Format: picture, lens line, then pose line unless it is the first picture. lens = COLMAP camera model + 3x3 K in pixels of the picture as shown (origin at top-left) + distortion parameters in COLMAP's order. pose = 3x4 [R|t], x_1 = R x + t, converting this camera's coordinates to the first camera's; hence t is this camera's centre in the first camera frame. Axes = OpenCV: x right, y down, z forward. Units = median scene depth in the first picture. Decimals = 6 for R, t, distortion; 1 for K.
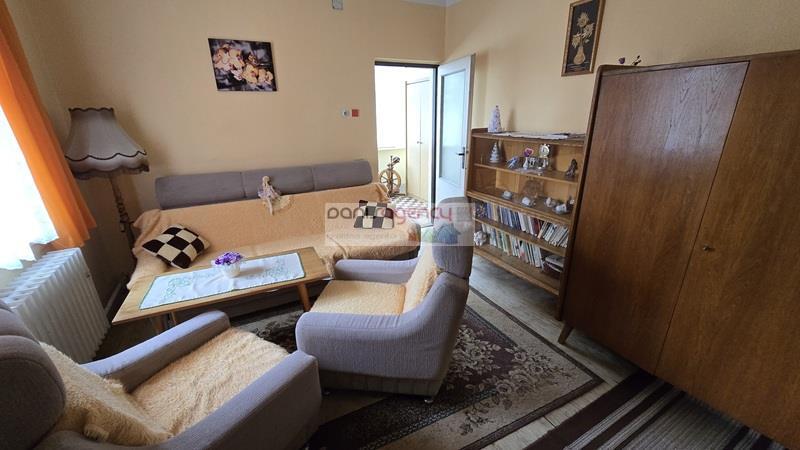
lens RADIAL K [[332.3, 0, 398.7], [0, 332.3, 230.4], [0, 0, 1]] dist [-0.001084, 0.001155]
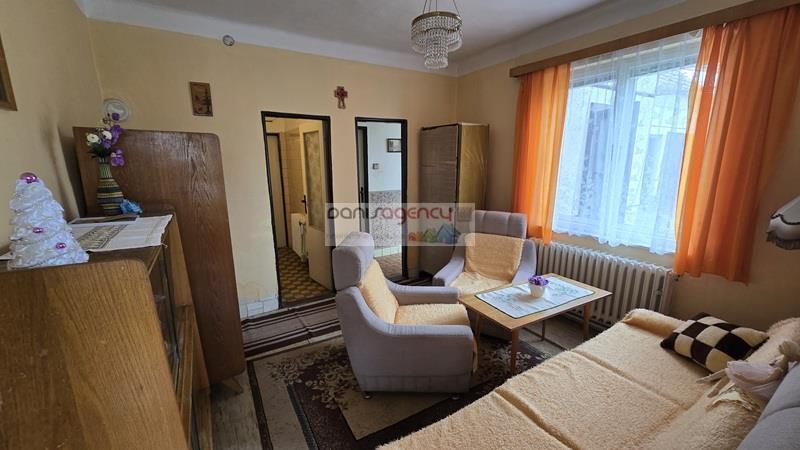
lens RADIAL K [[332.3, 0, 398.7], [0, 332.3, 230.4], [0, 0, 1]] dist [-0.001084, 0.001155]
pose [[-0.997279, 0.036556, -0.064017, 0.058506], [-0.002944, 0.847951, 0.530067, -0.625932], [0.073661, 0.528813, -0.845536, 1.664911]]
